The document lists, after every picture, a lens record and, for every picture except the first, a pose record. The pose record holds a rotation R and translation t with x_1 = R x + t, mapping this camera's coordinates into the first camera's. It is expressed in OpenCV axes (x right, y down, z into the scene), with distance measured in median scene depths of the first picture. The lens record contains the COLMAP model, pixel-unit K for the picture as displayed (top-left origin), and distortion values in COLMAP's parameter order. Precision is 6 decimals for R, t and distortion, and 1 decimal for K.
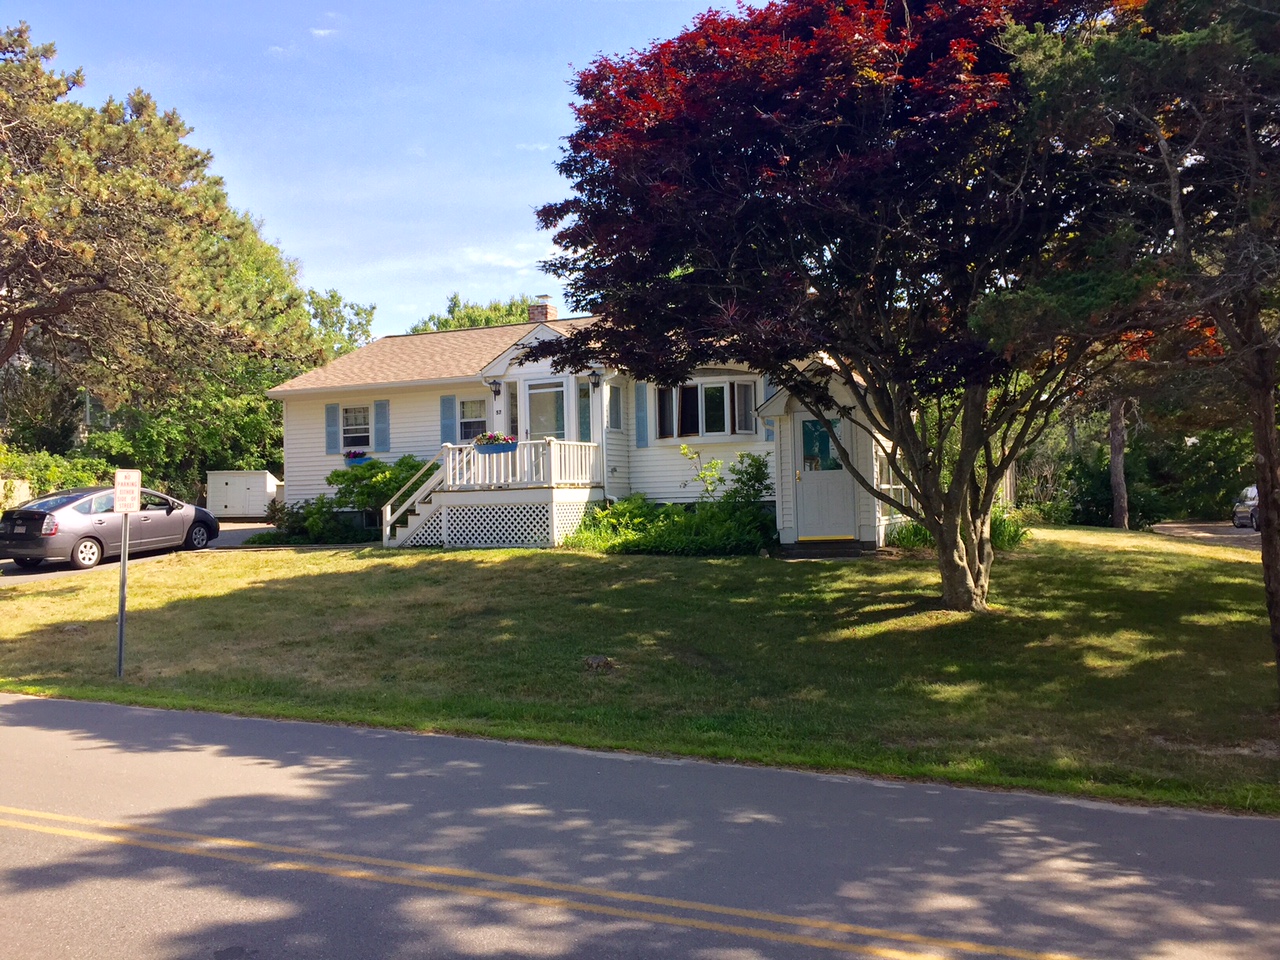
lens RADIAL K [[1100.2, 0, 642.8], [0, 1100.2, 475.1], [0, 0, 1]] dist [0.094117, -0.139575]
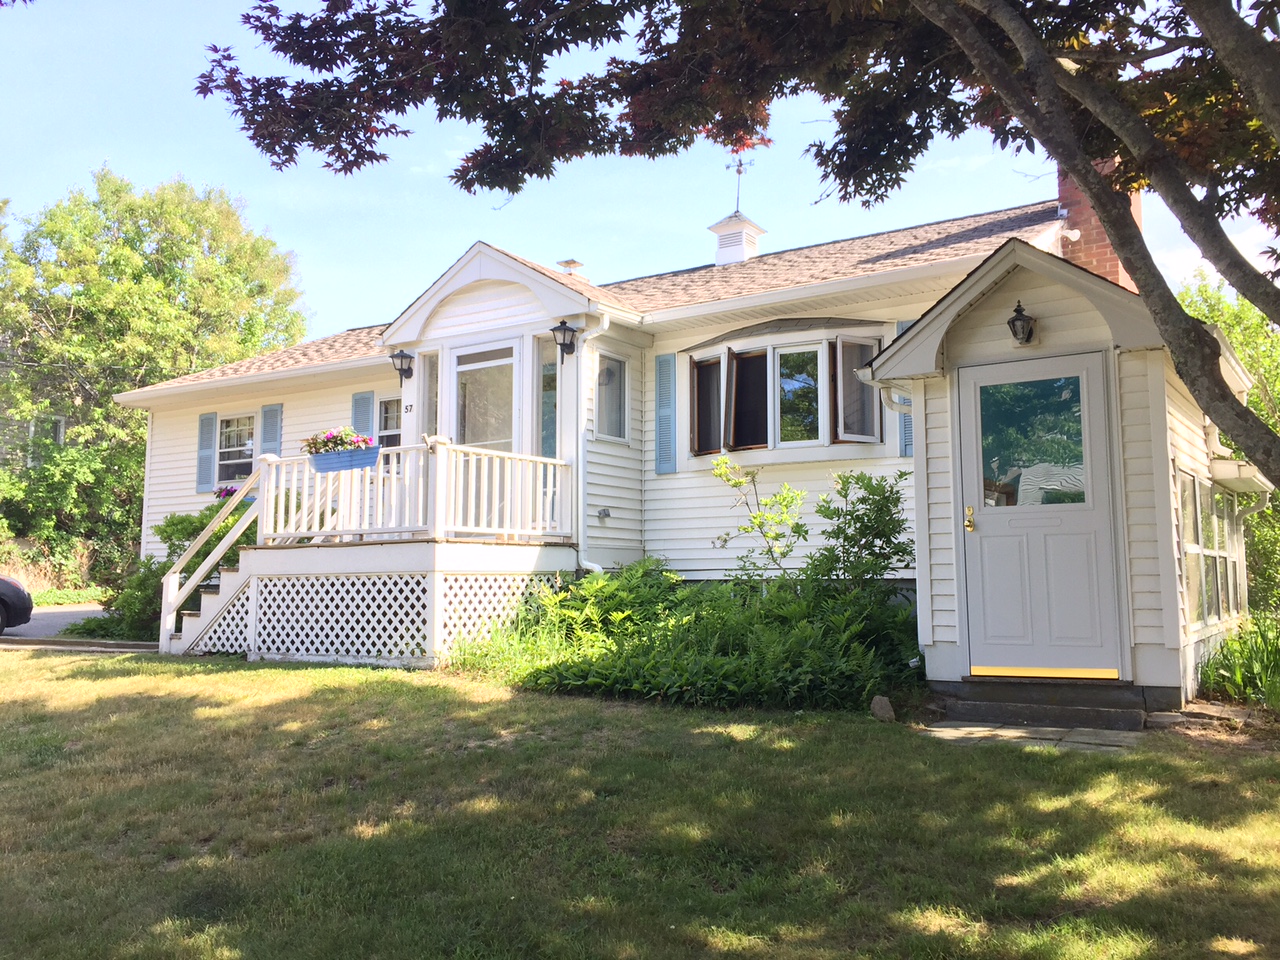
lens RADIAL K [[1100.2, 0, 642.8], [0, 1100.2, 475.1], [0, 0, 1]] dist [0.094117, -0.139575]
pose [[0.987801, 0.005867, -0.155611, 0.077268], [-0.017305, 0.997236, -0.072251, 0.015327], [0.154757, 0.074063, 0.985173, 0.519920]]
